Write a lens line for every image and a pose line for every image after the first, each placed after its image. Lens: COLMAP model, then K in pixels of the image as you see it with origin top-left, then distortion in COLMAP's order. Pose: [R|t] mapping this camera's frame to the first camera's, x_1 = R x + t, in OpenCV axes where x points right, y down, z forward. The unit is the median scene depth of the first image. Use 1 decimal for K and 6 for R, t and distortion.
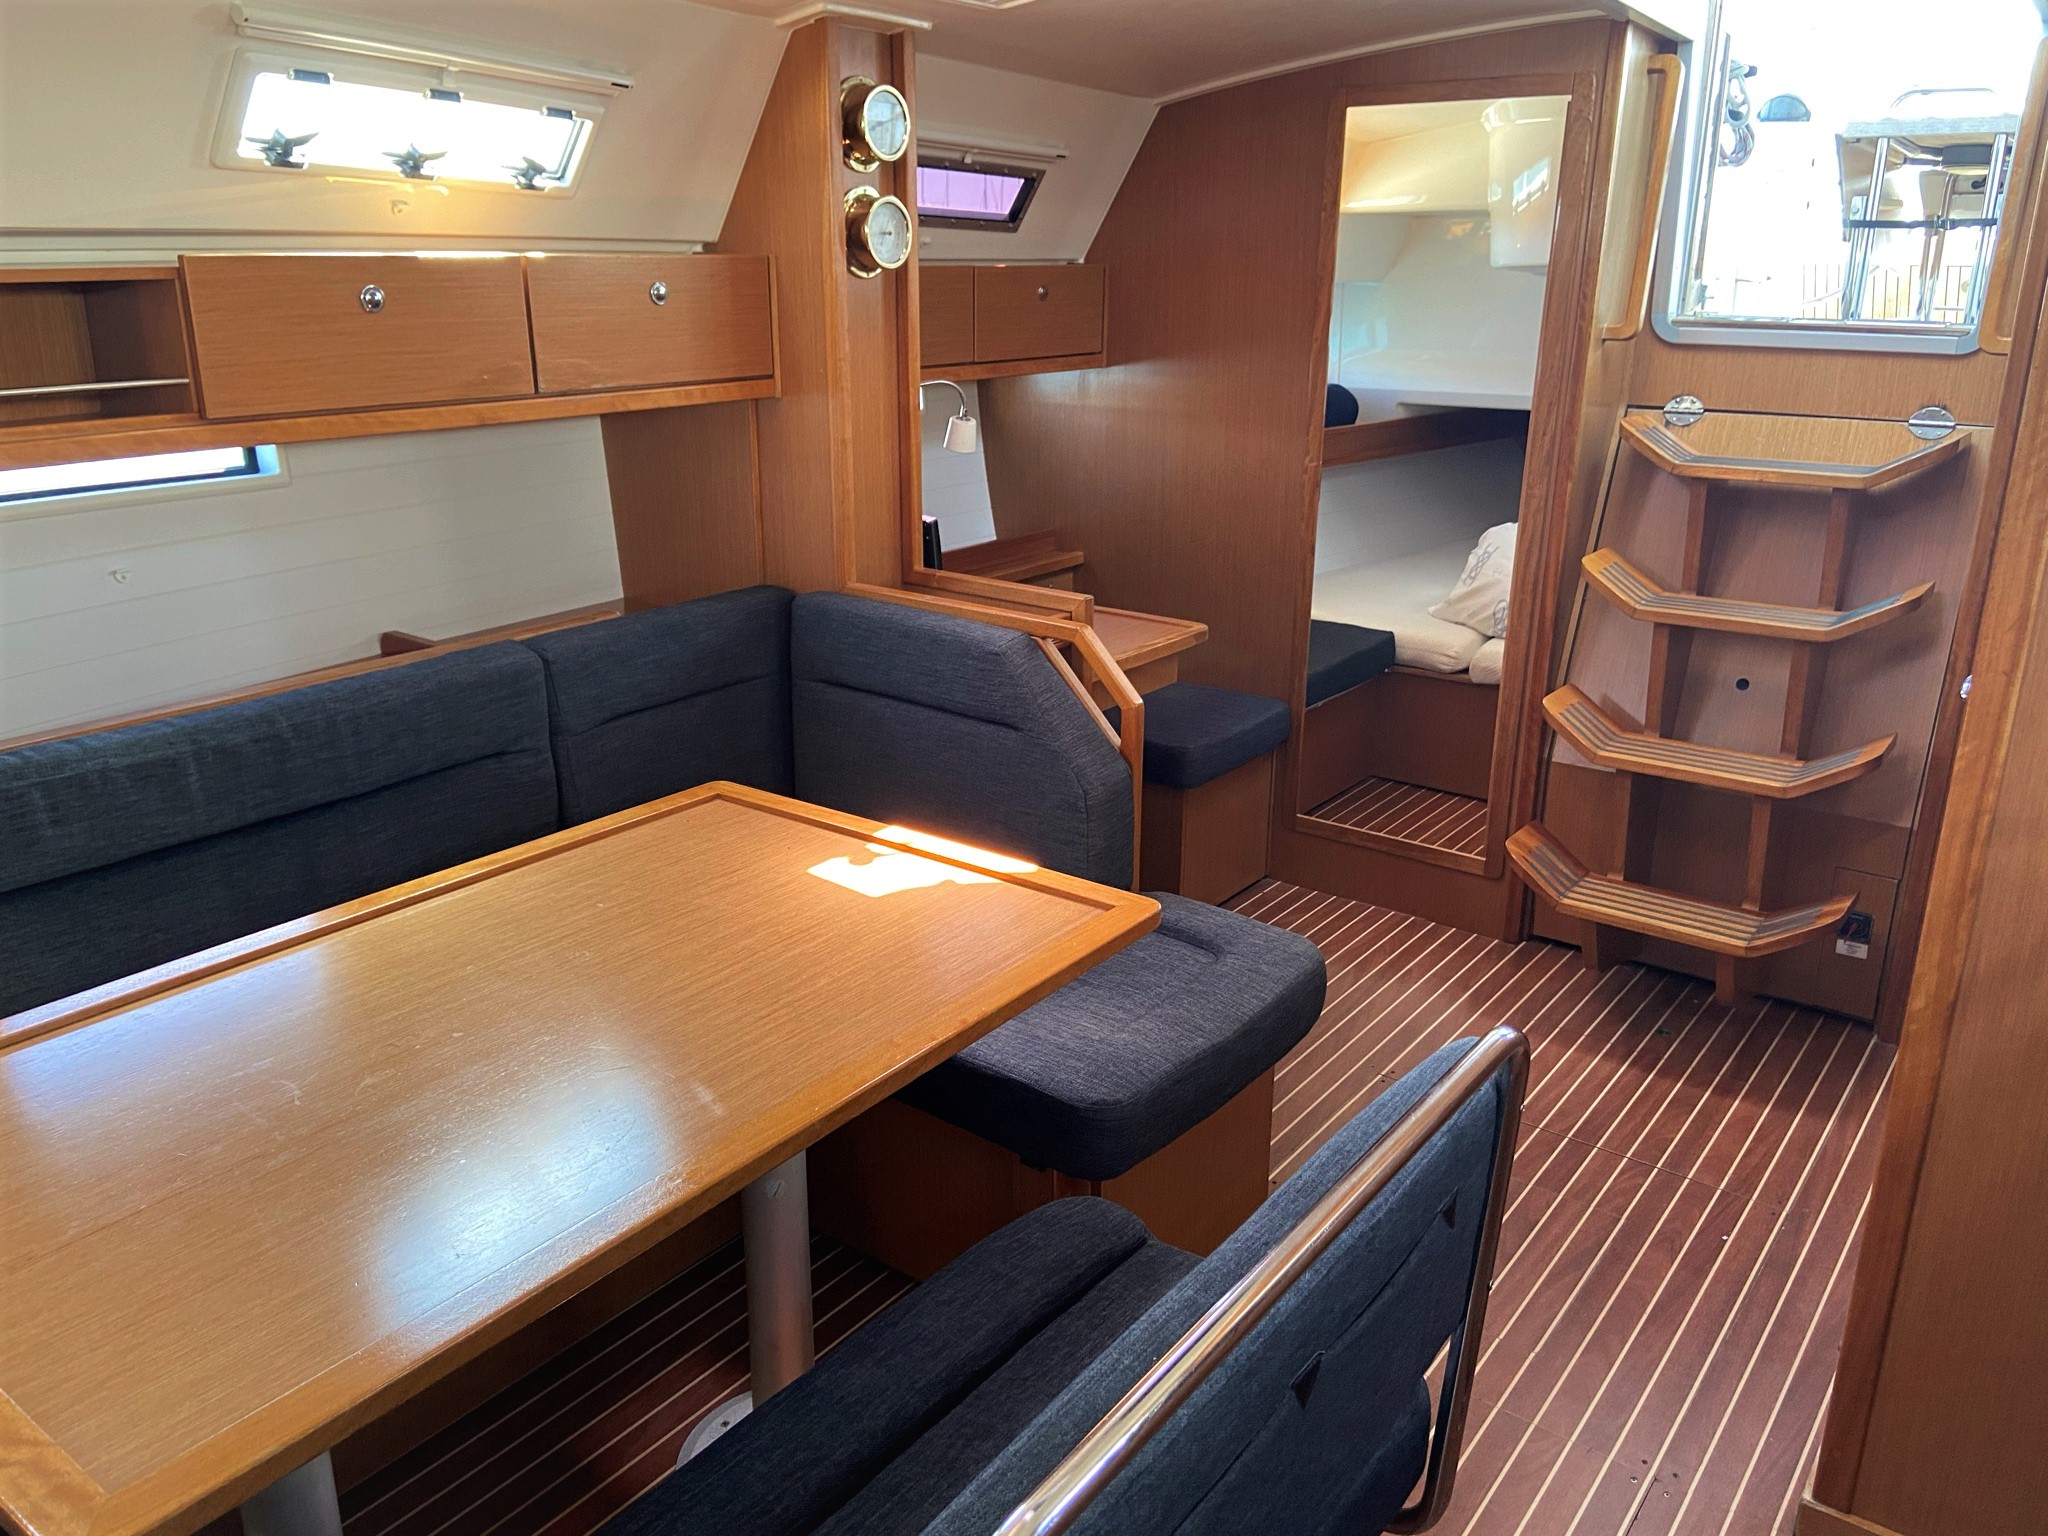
lens RADIAL K [[1537.7, 0, 1024.0], [0, 1537.7, 768.0], [0, 0, 1]] dist [0.129685, -0.163910]
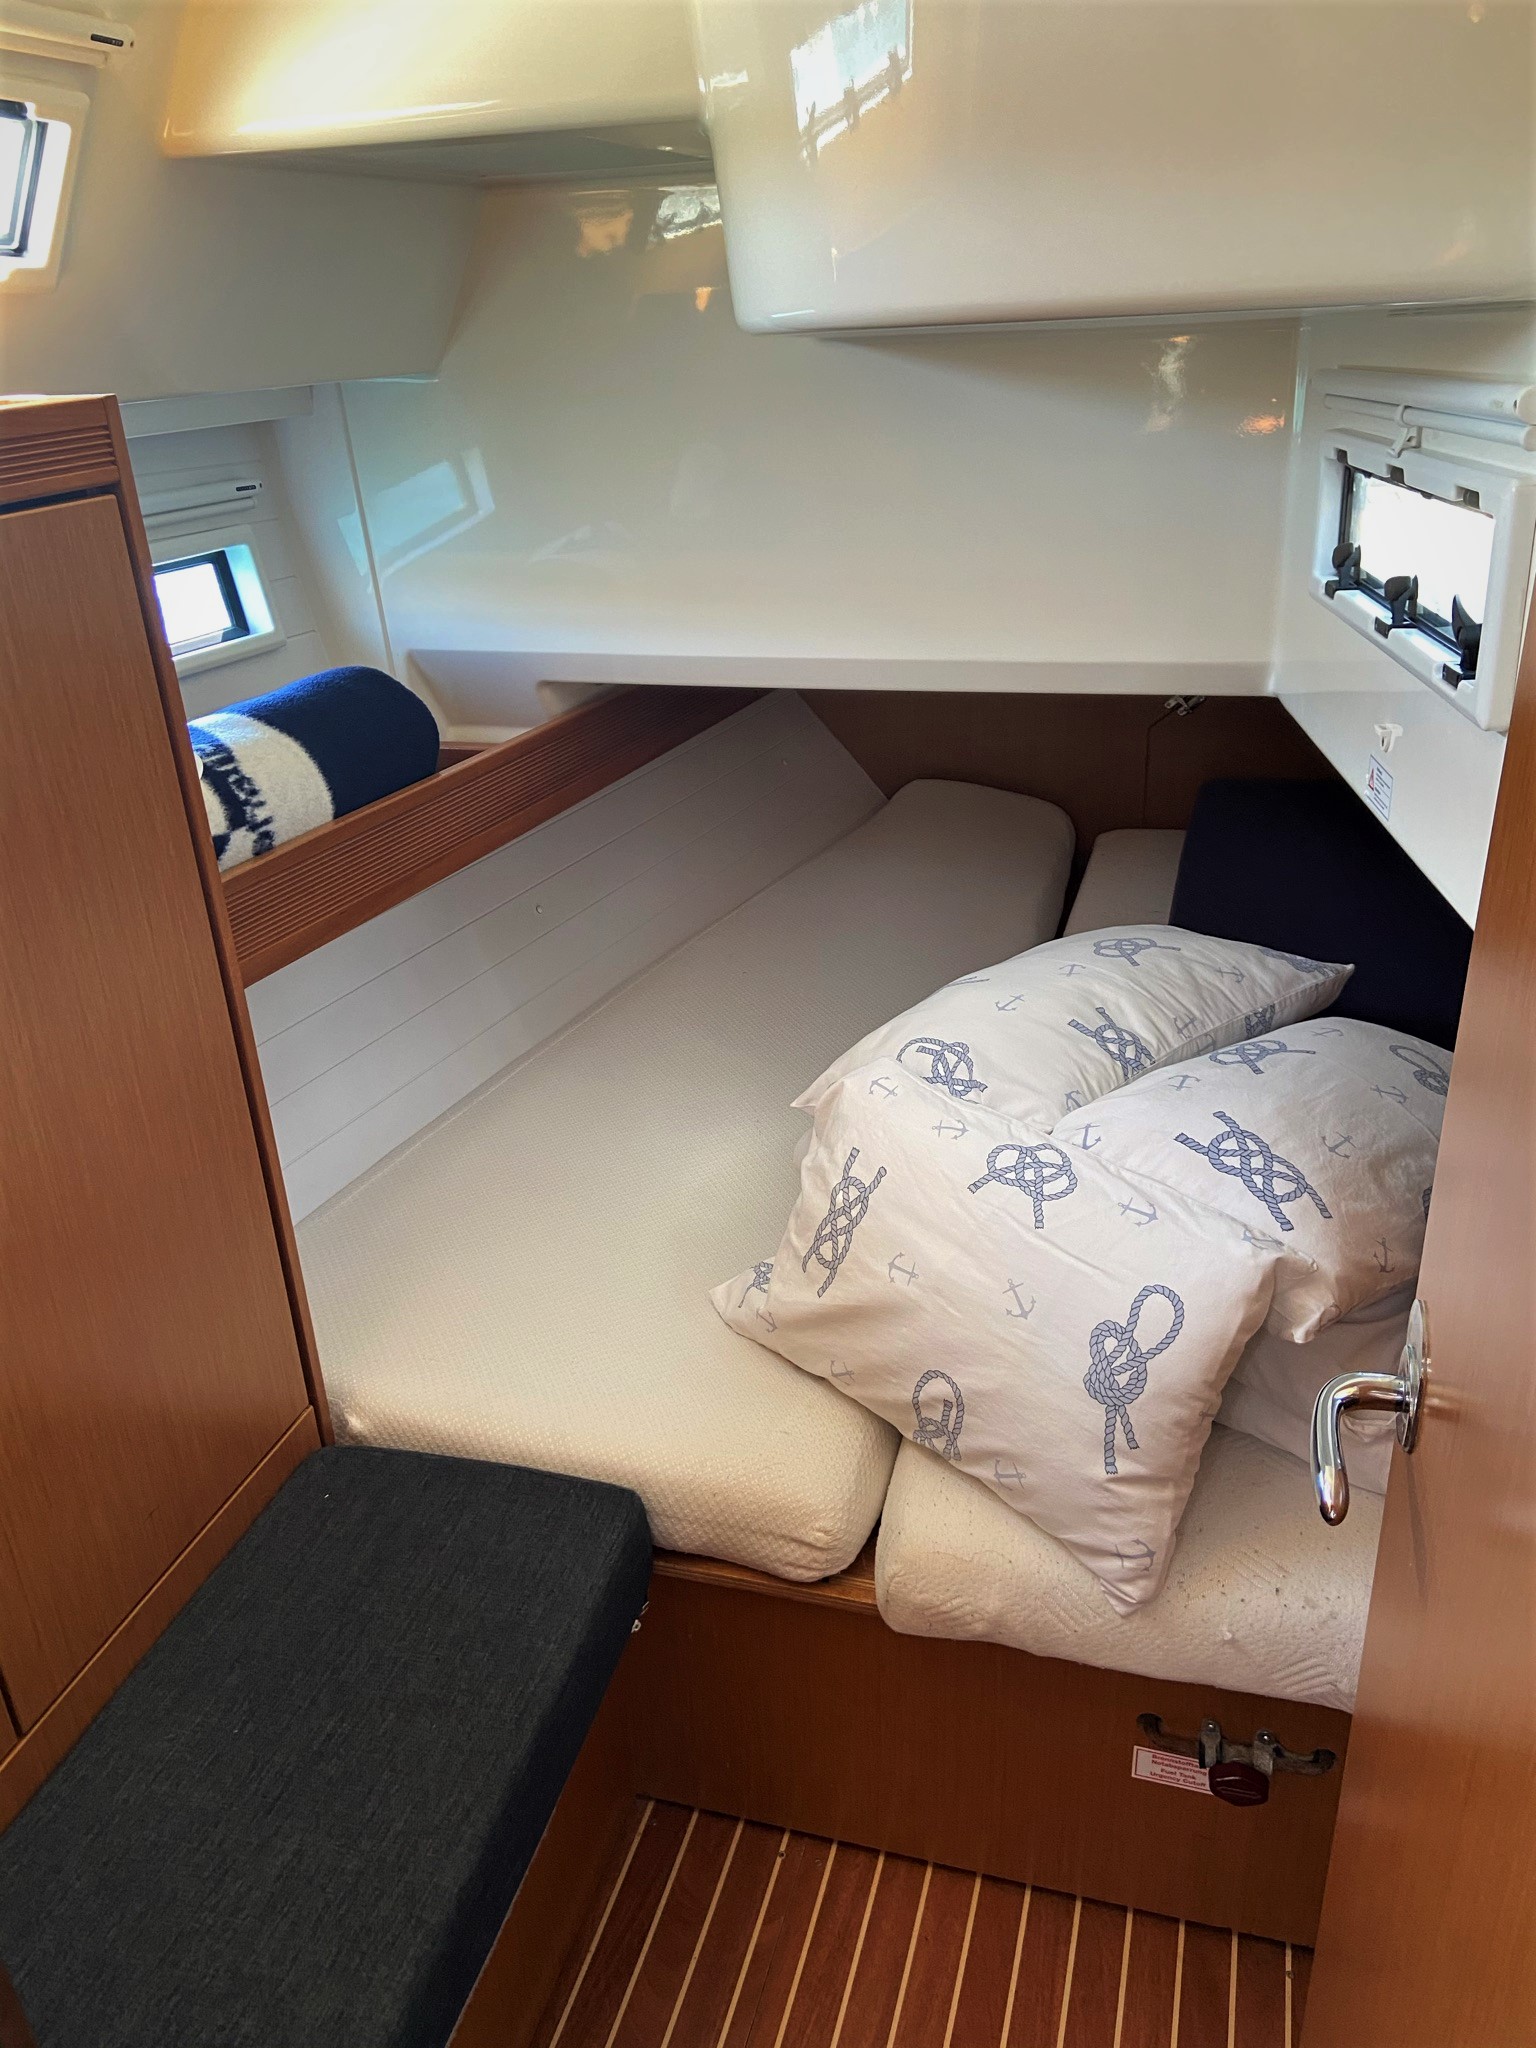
lens RADIAL K [[1537.7, 0, 768.0], [0, 1537.7, 1024.0], [0, 0, 1]] dist [0.129685, -0.163910]
pose [[0.936996, -0.192834, 0.291297, 0.145376], [0.157182, 0.977391, 0.141422, -0.175826], [-0.311982, -0.086725, 0.946122, 0.531456]]
